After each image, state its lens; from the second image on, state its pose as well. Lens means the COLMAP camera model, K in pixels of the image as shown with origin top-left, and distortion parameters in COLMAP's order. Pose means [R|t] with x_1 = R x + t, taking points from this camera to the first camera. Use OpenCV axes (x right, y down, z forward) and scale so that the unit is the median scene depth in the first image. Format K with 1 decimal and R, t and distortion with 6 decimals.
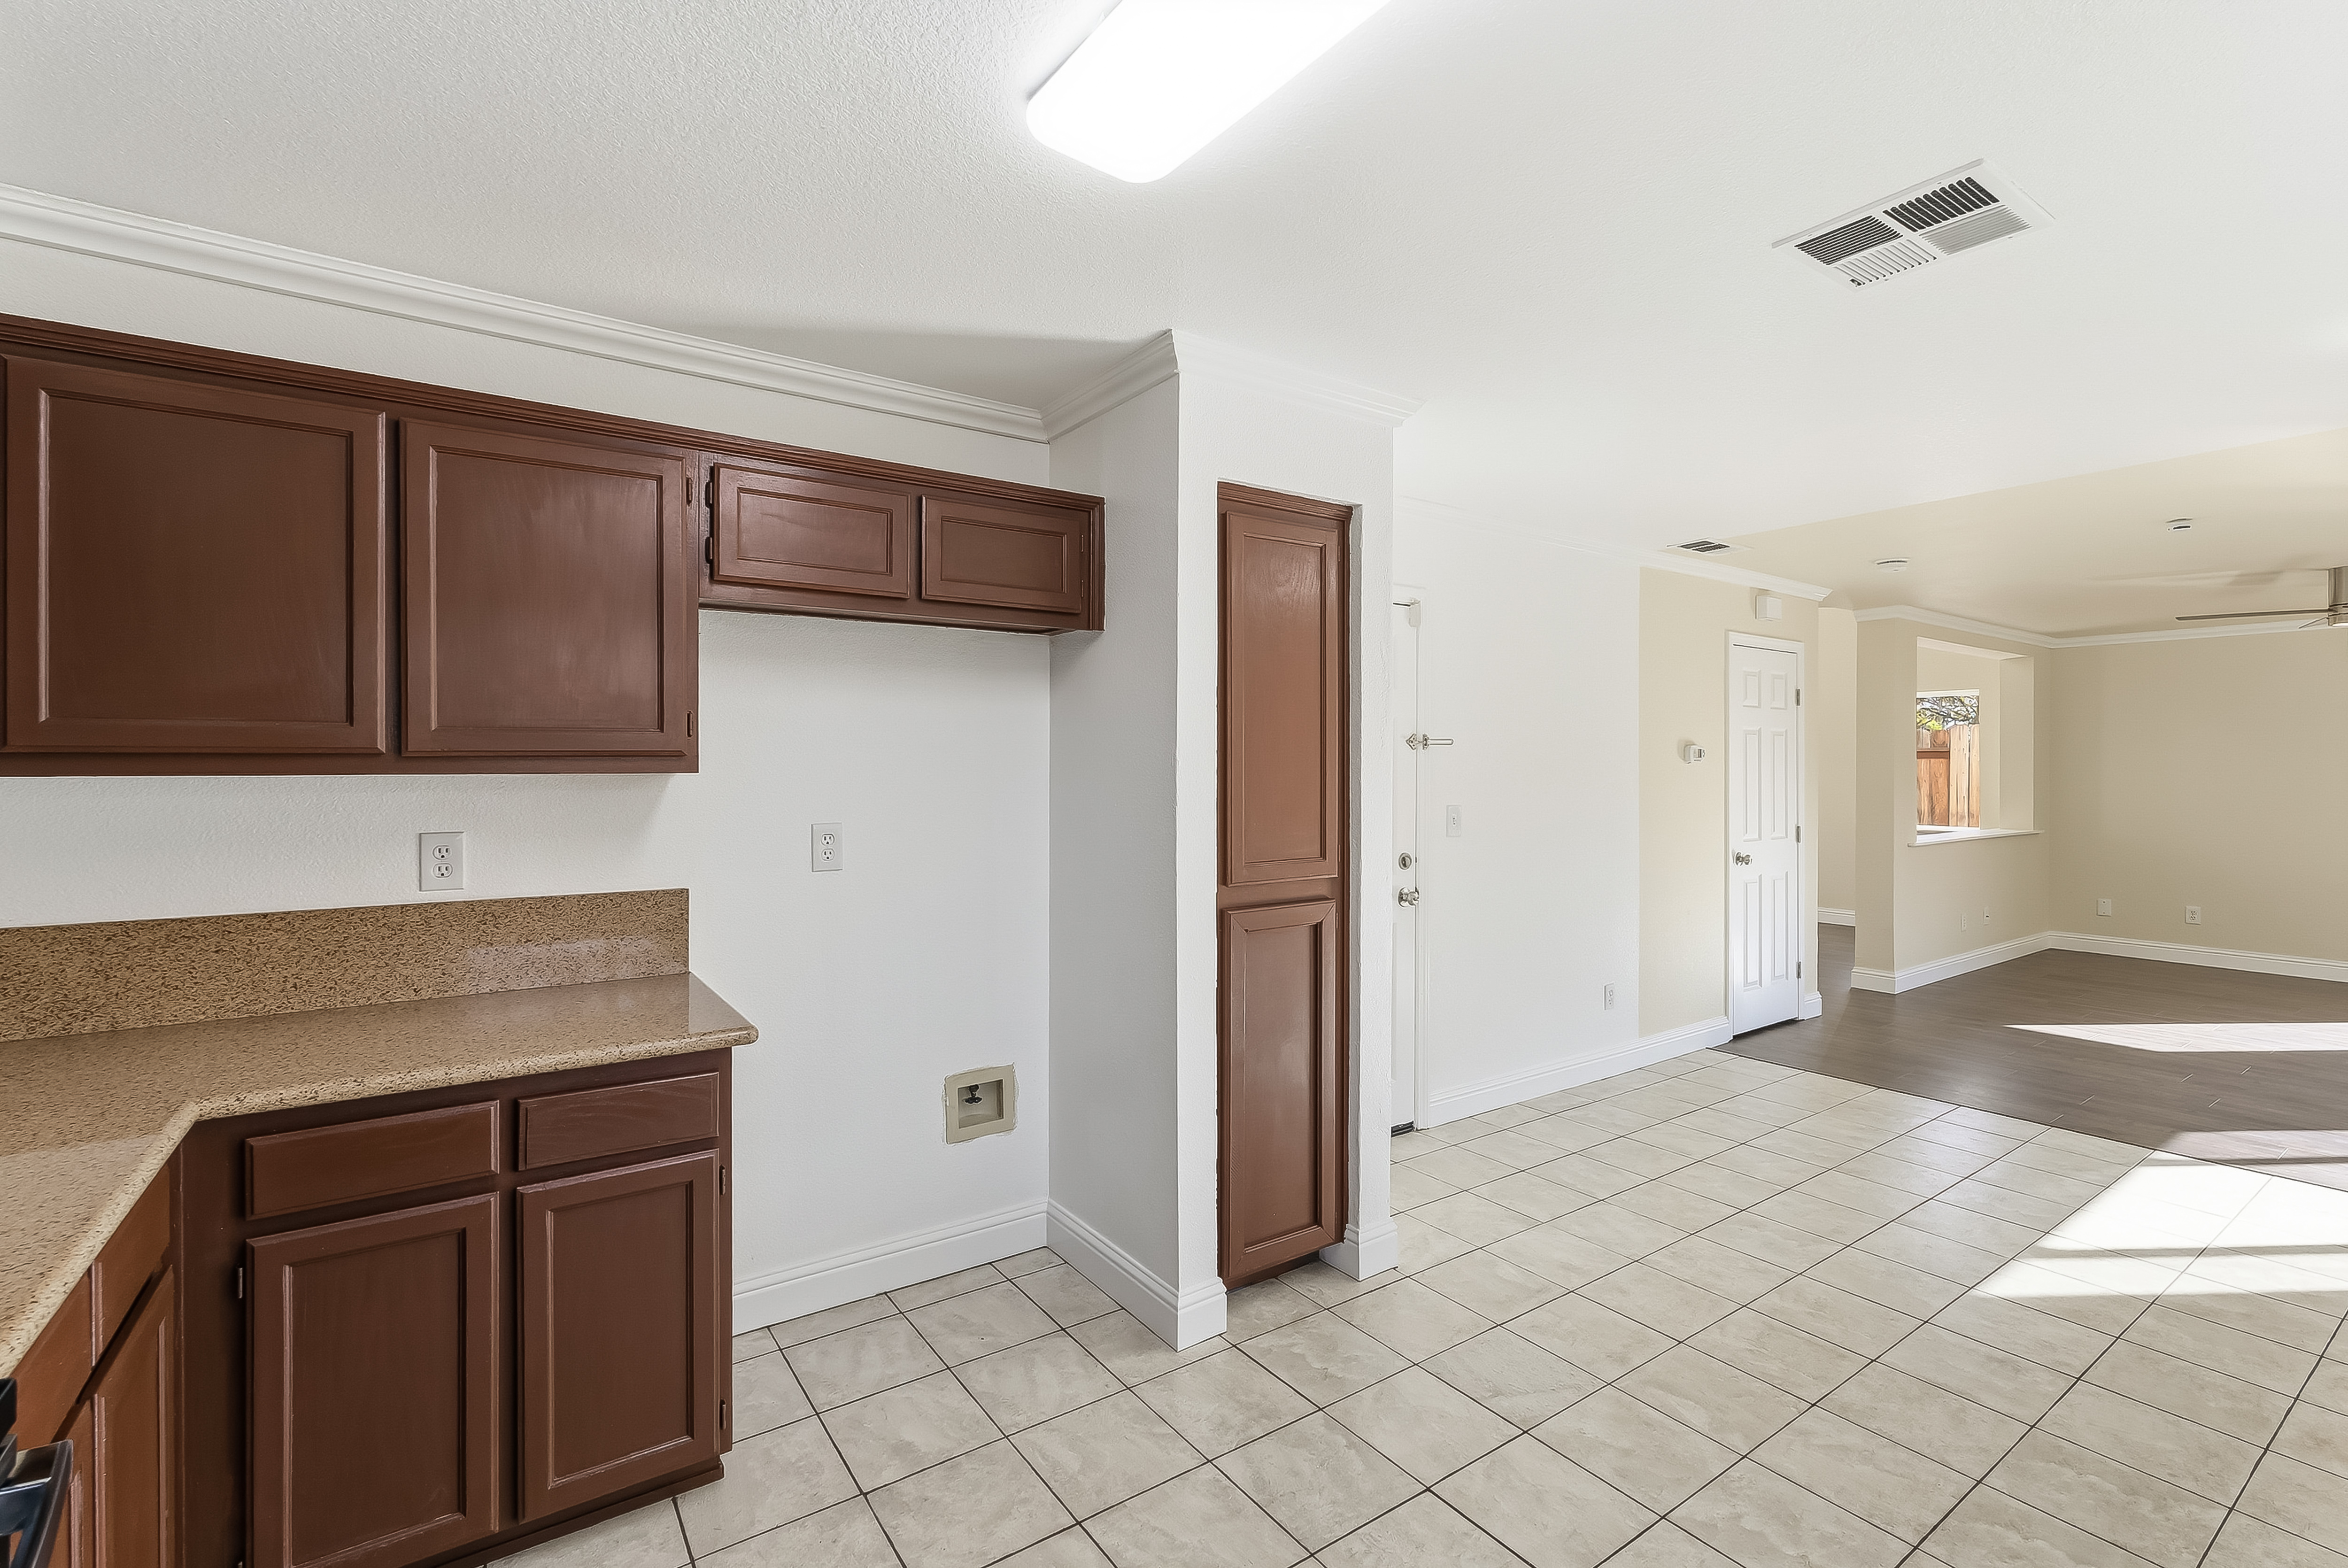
lens RADIAL K [[1041.3, 0, 1174.3], [0, 1041.3, 780.3], [0, 0, 1]] dist [-0.003460, 0.000956]
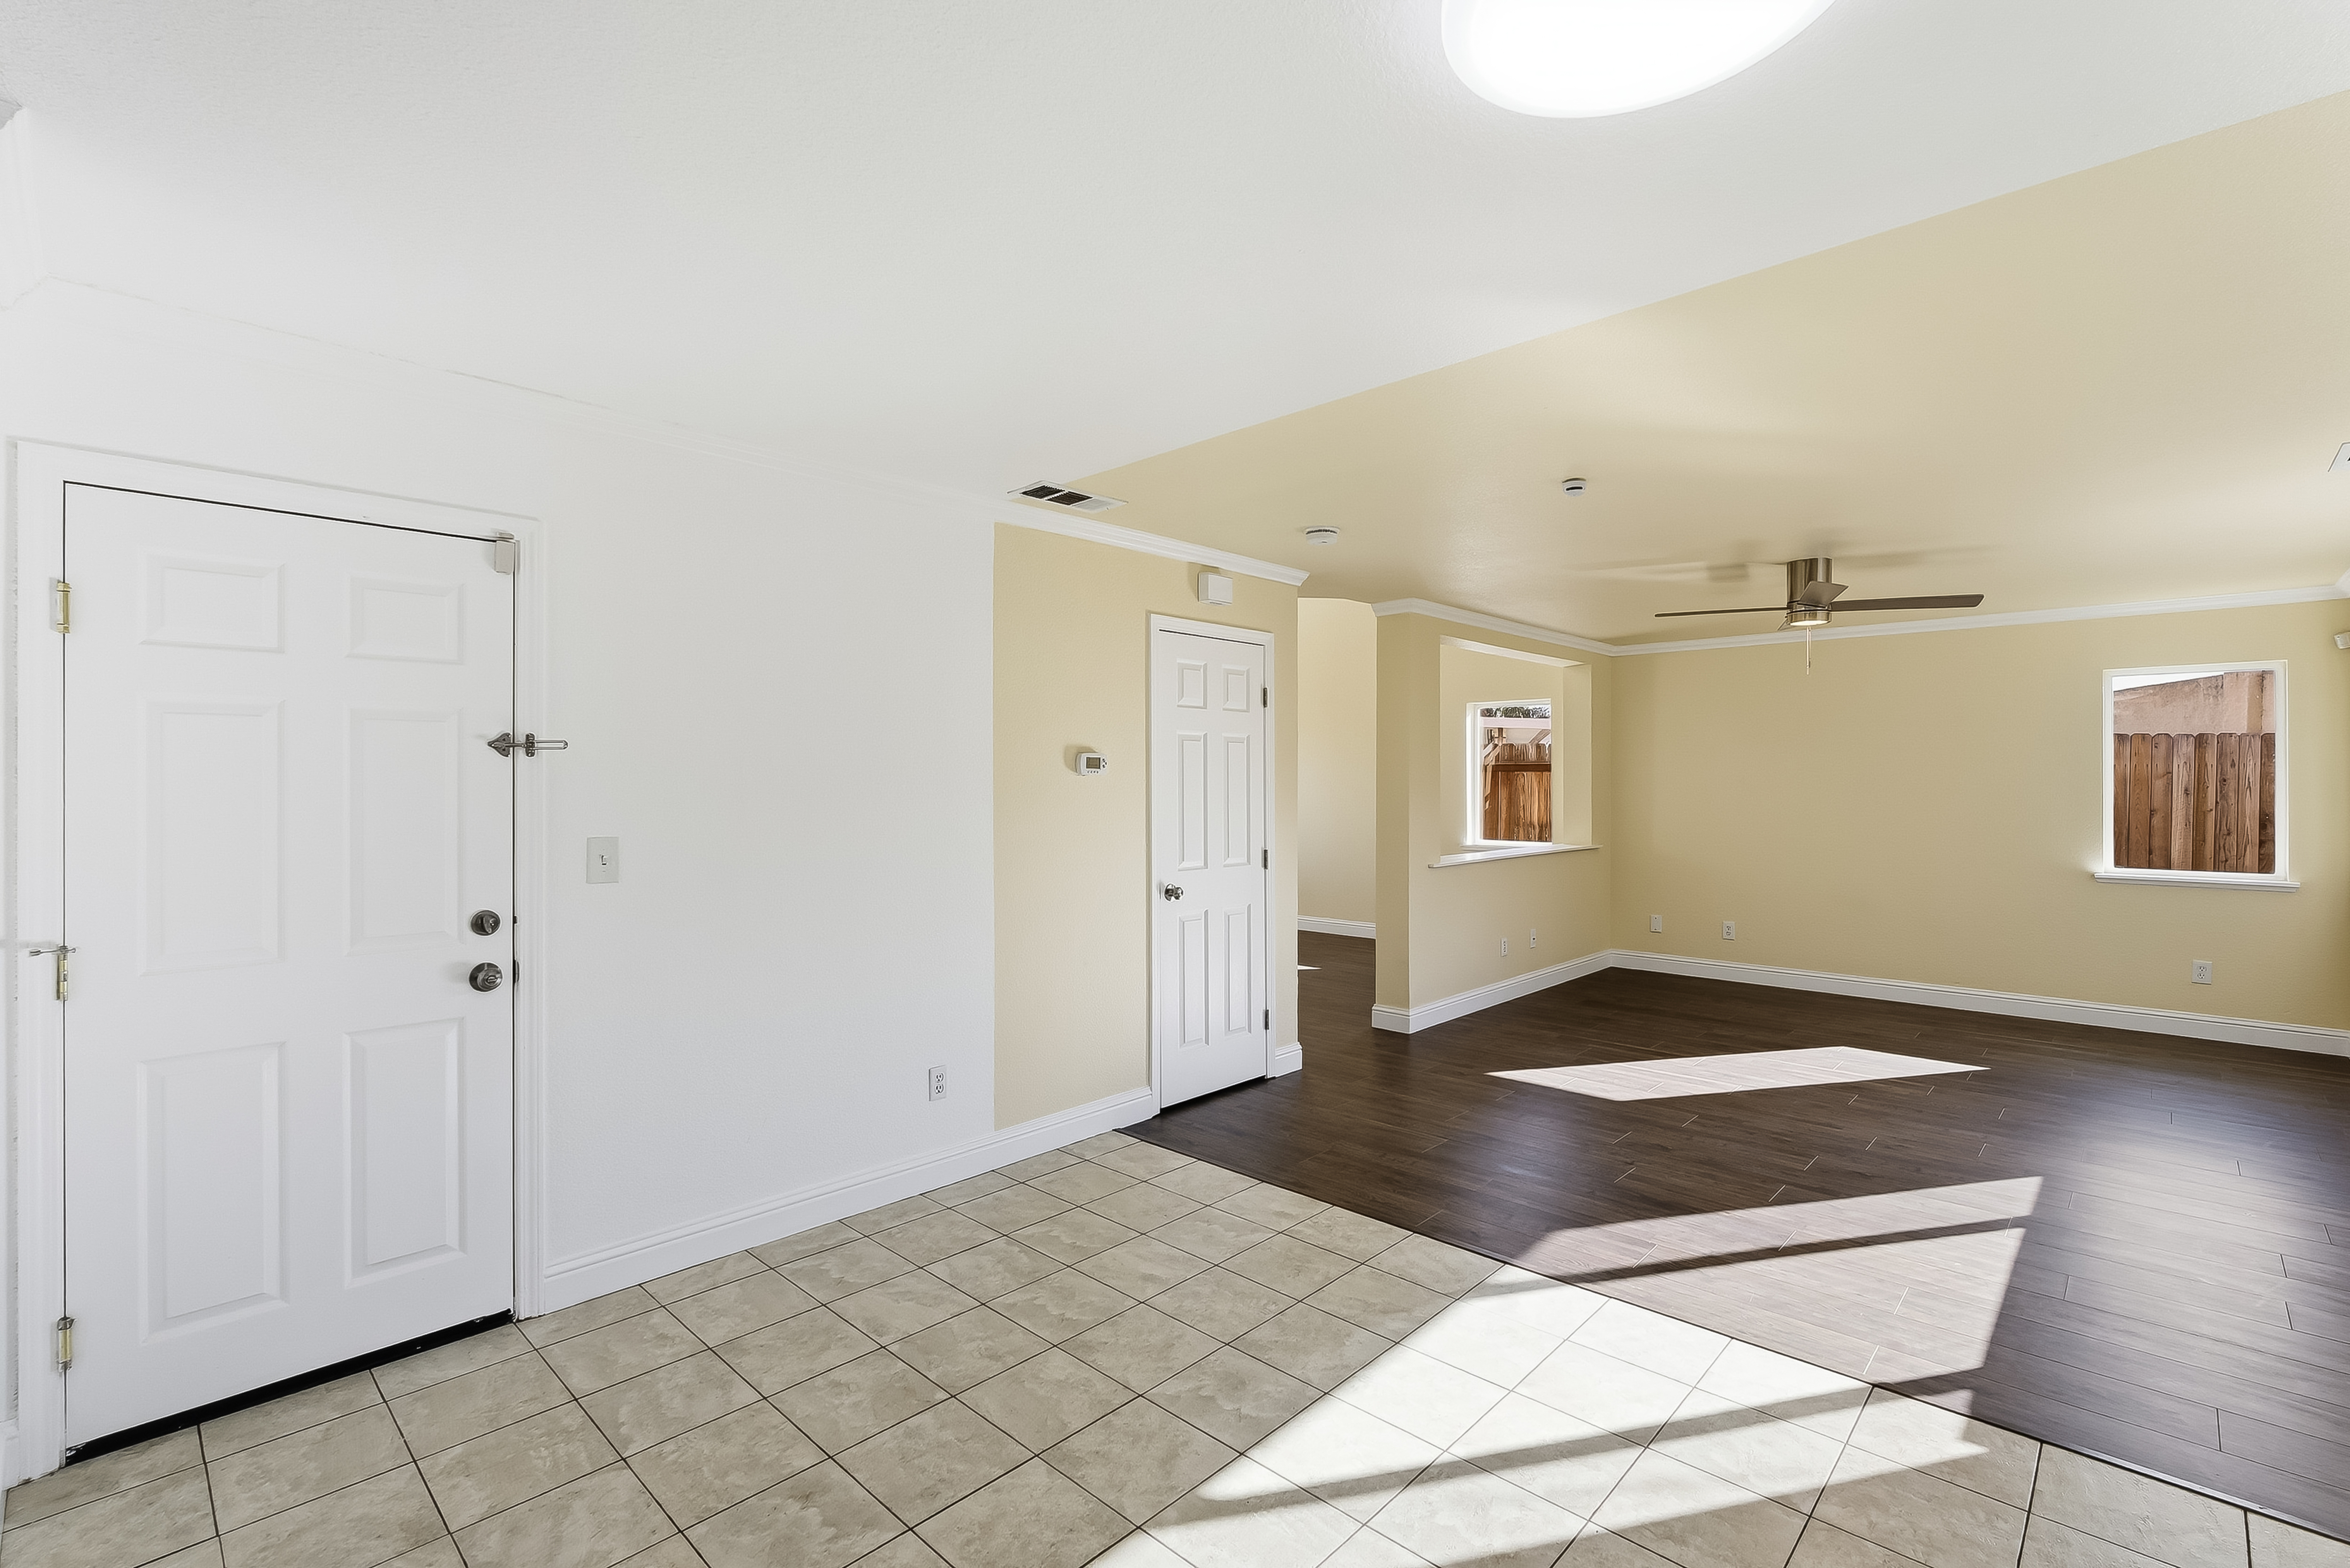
lens RADIAL K [[1042.1, 0, 1175.3], [0, 1042.1, 780.3], [0, 0, 1]] dist [-0.003460, 0.000956]
pose [[0.982534, -0.005499, 0.186002, 0.399027], [0.008237, 0.999869, -0.013948, -0.000734], [-0.185901, 0.015237, 0.982450, 0.193555]]
